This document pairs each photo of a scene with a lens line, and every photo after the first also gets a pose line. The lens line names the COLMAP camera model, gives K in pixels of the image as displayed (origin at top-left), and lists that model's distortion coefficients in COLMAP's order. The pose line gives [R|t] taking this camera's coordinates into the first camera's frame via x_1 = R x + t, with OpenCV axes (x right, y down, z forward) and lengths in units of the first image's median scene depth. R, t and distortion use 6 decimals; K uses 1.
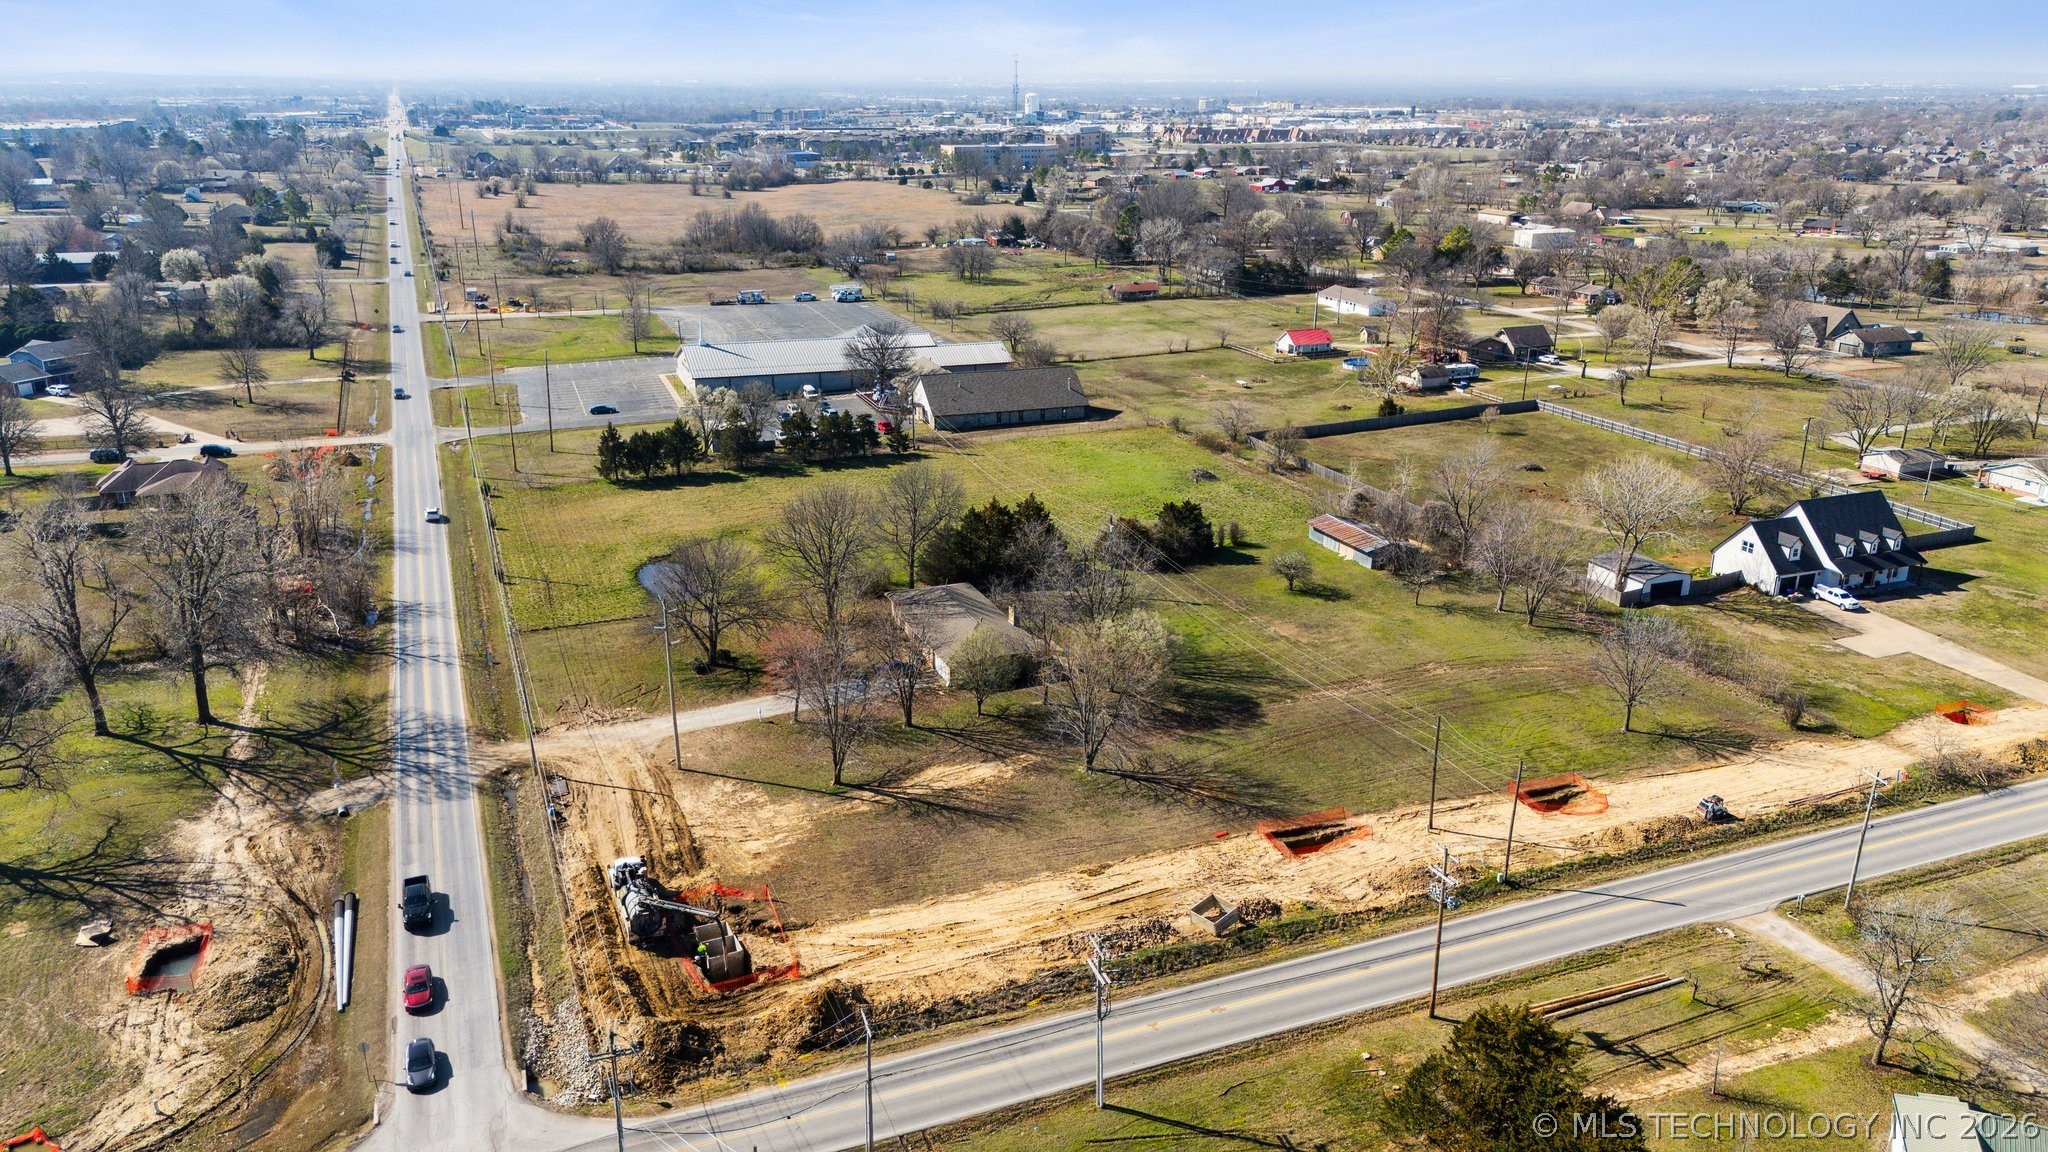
lens RADIAL K [[1496.5, 0, 1016.6], [0, 1496.5, 588.4], [0, 0, 1]] dist [0.078385, -0.071846]
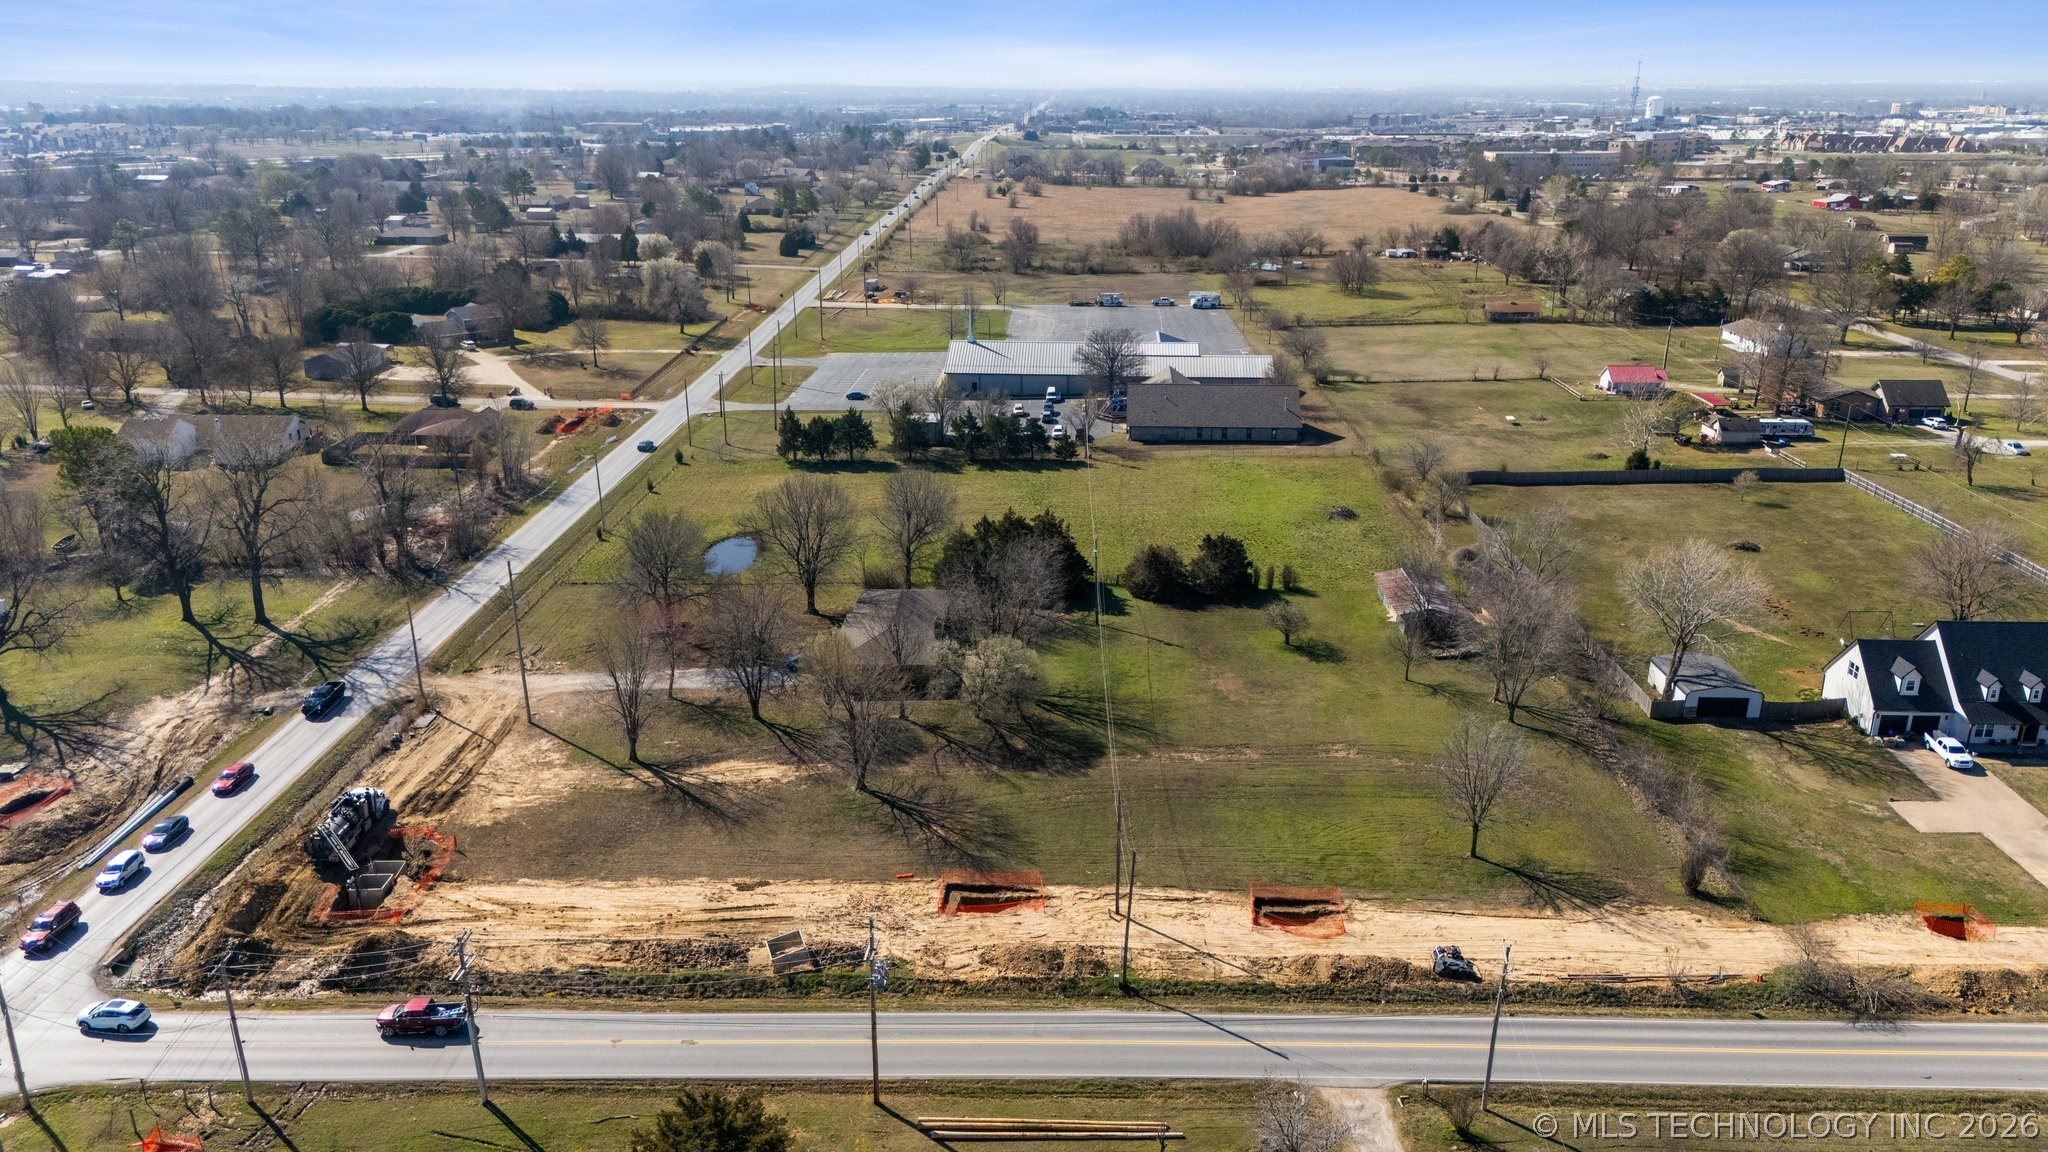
lens RADIAL K [[1496.5, 0, 1018.3], [0, 1496.5, 577.1], [0, 0, 1]] dist [0.078385, -0.071846]
pose [[0.919668, 0.122262, -0.373180, 0.393455], [-0.126038, 0.991921, 0.014366, -0.033842], [0.371922, 0.033823, 0.927648, 0.103367]]
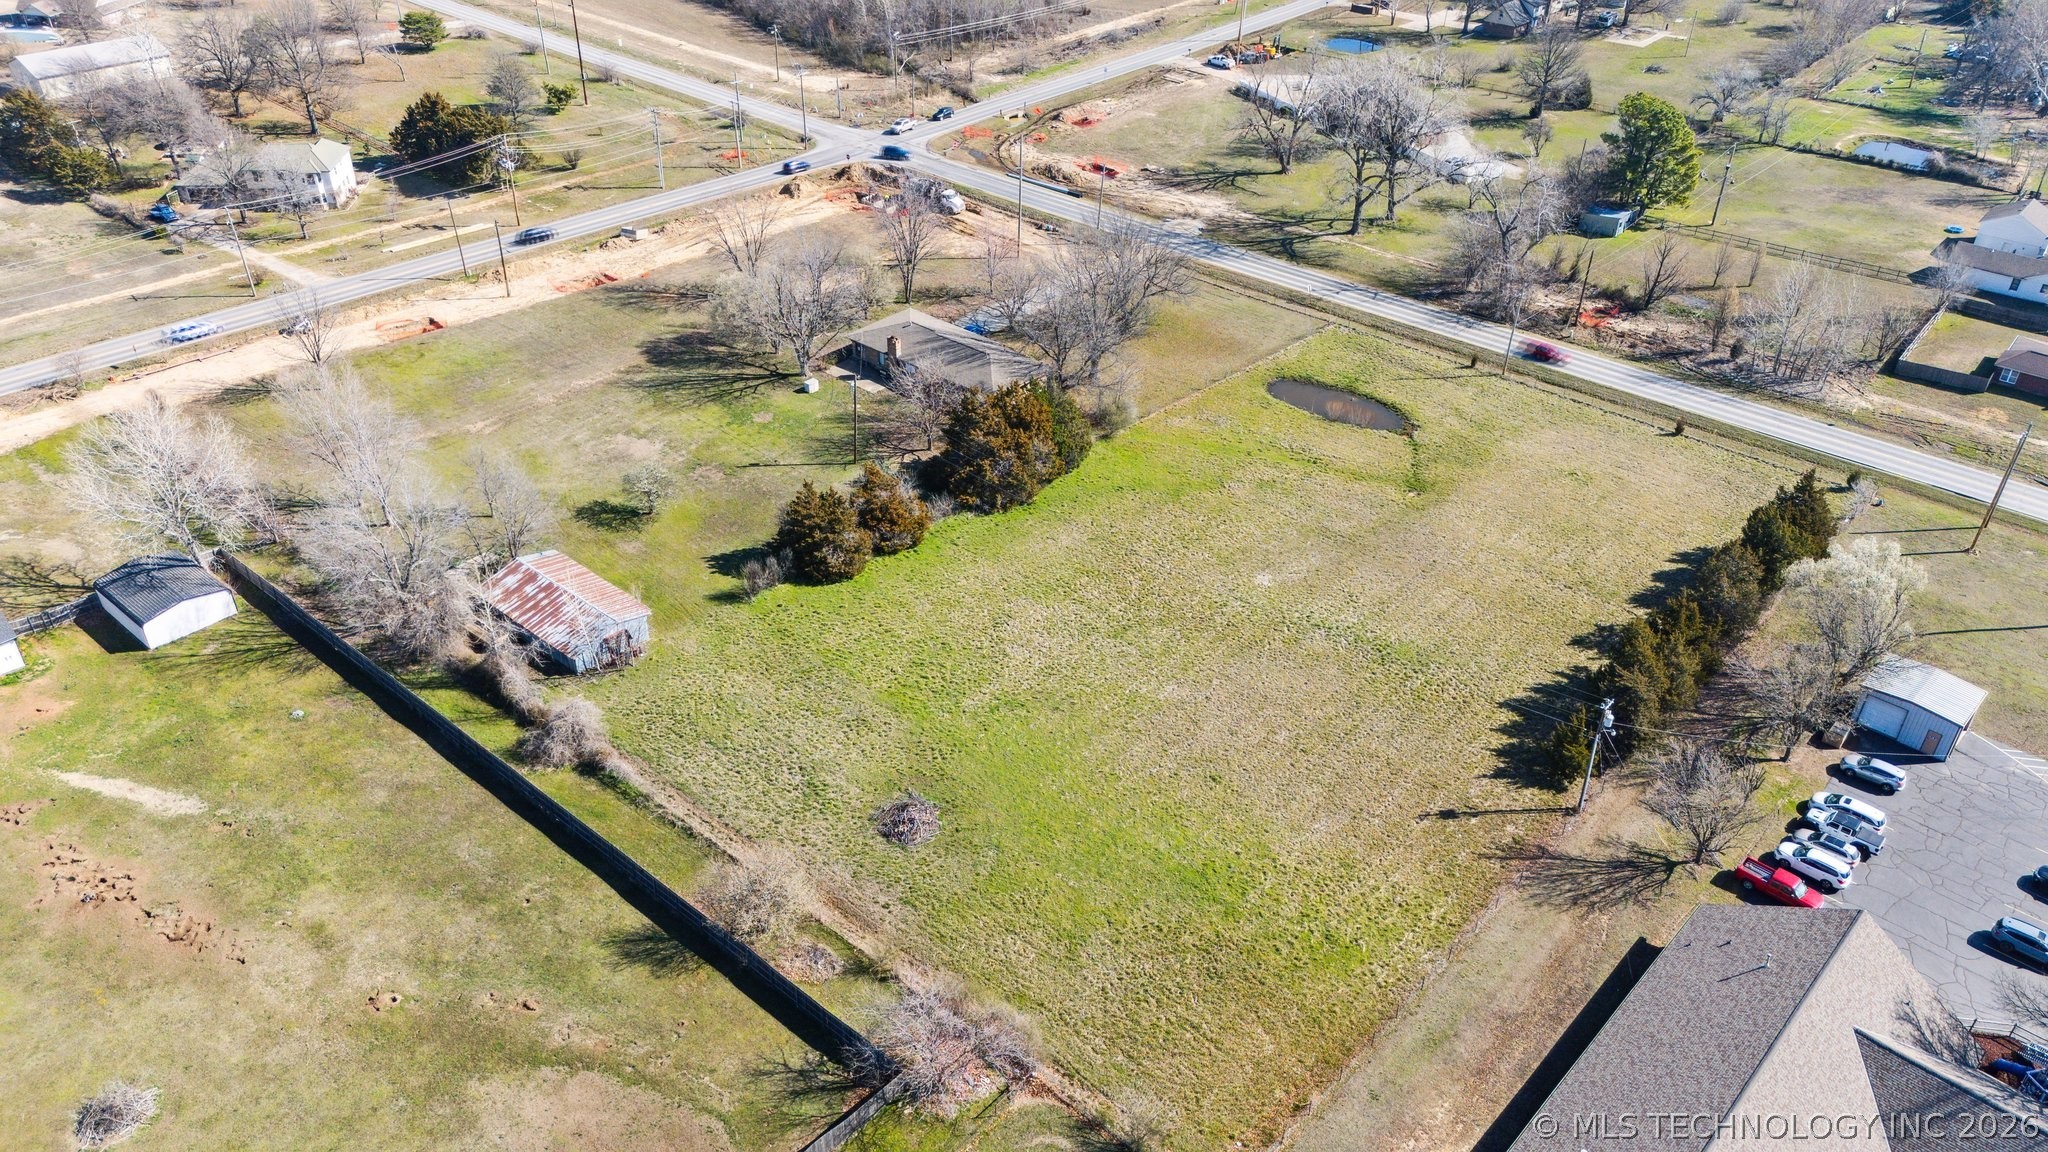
lens RADIAL K [[1496.5, 0, 1022.1], [0, 1496.5, 577.8], [0, 0, 1]] dist [0.078385, -0.071846]
pose [[-0.888468, 0.236982, -0.393019, 0.355849], [-0.169943, 0.625607, 0.761404, -0.666297], [0.426314, 0.743274, -0.515558, 1.632915]]
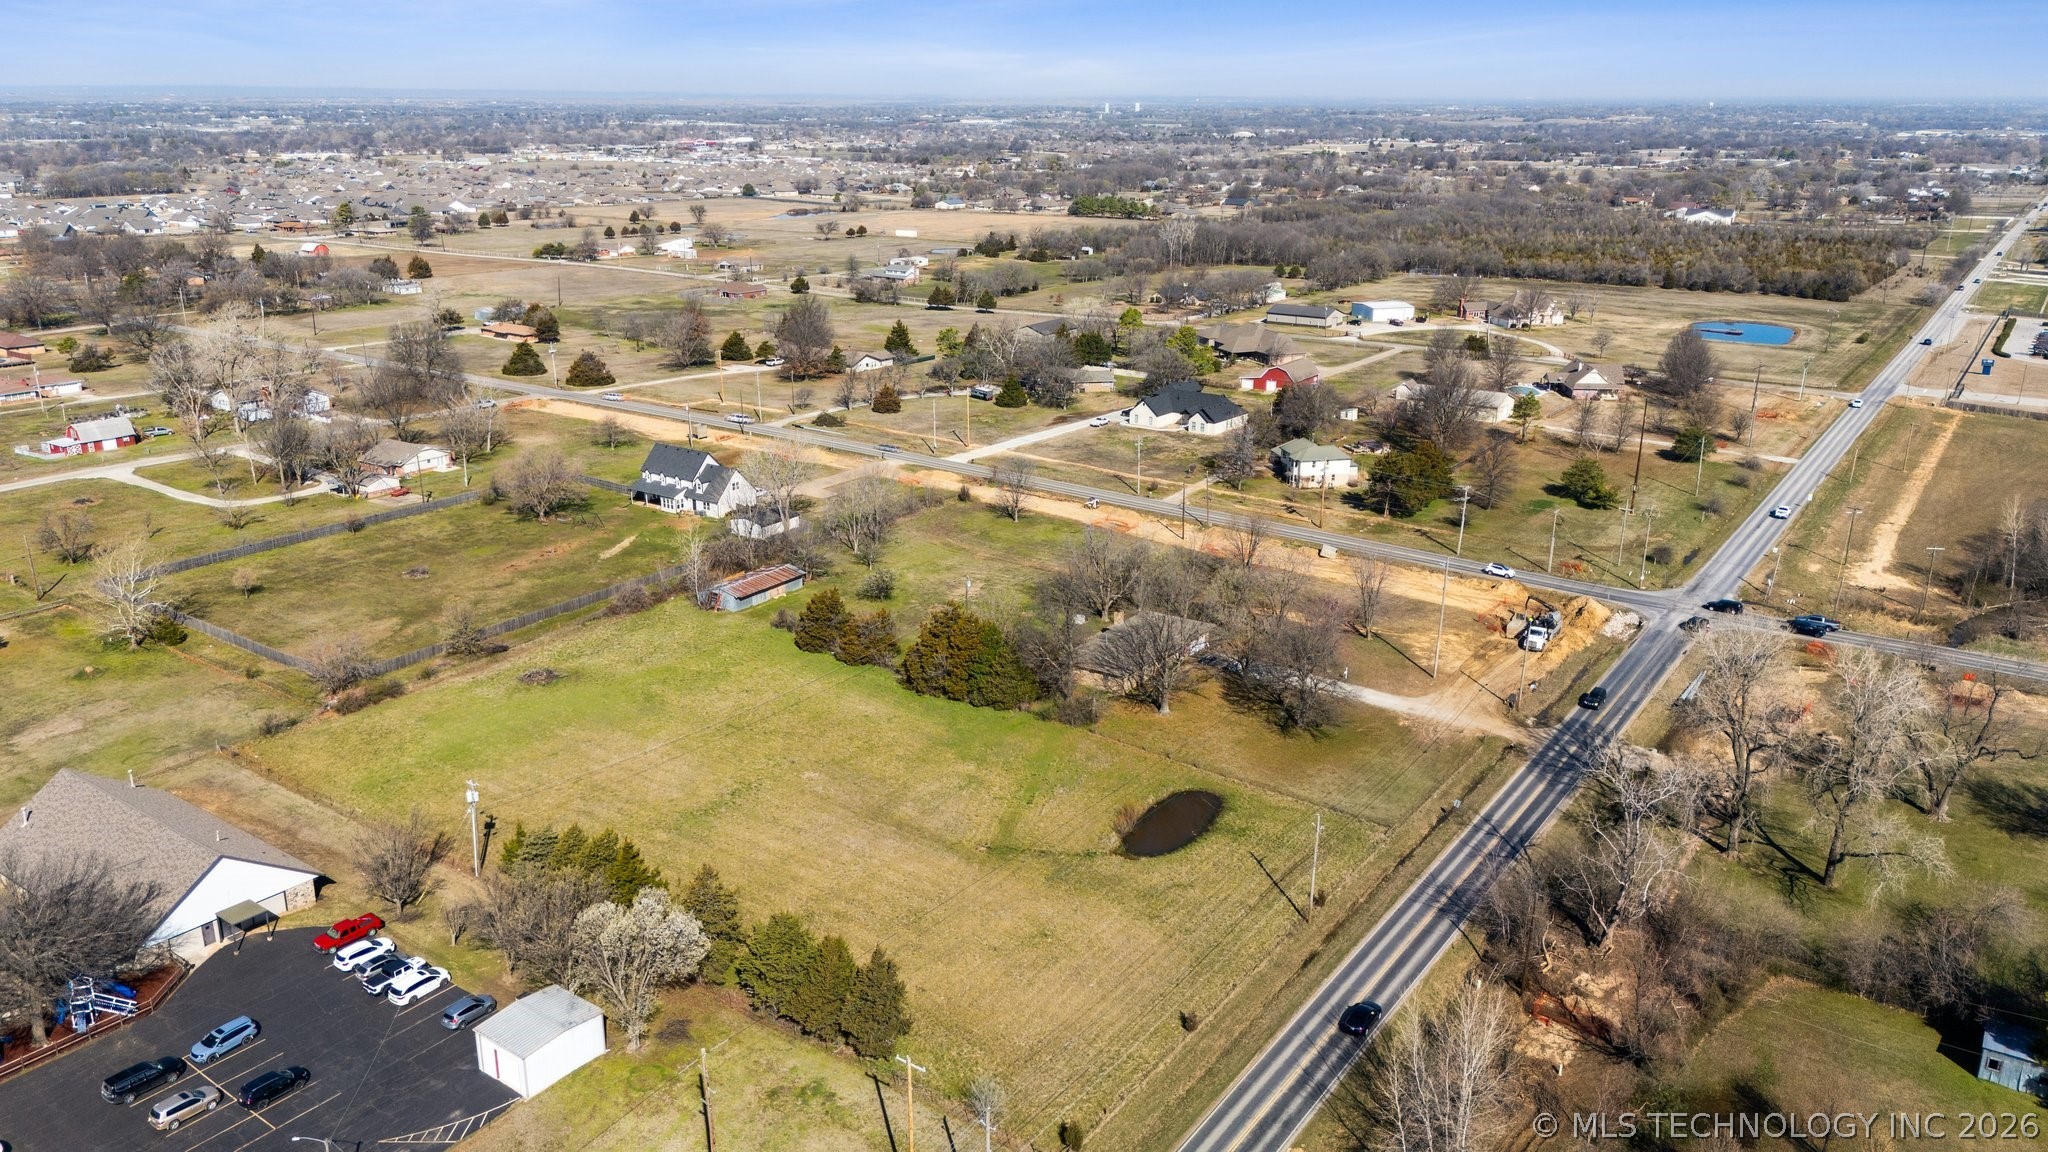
lens RADIAL K [[1496.5, 0, 1016.8], [0, 1496.5, 574.3], [0, 0, 1]] dist [0.078385, -0.071846]
pose [[-0.556516, -0.259434, 0.789293, -0.899007], [0.266287, 0.844187, 0.465231, -0.595935], [-0.787008, 0.469087, -0.400720, 1.492441]]
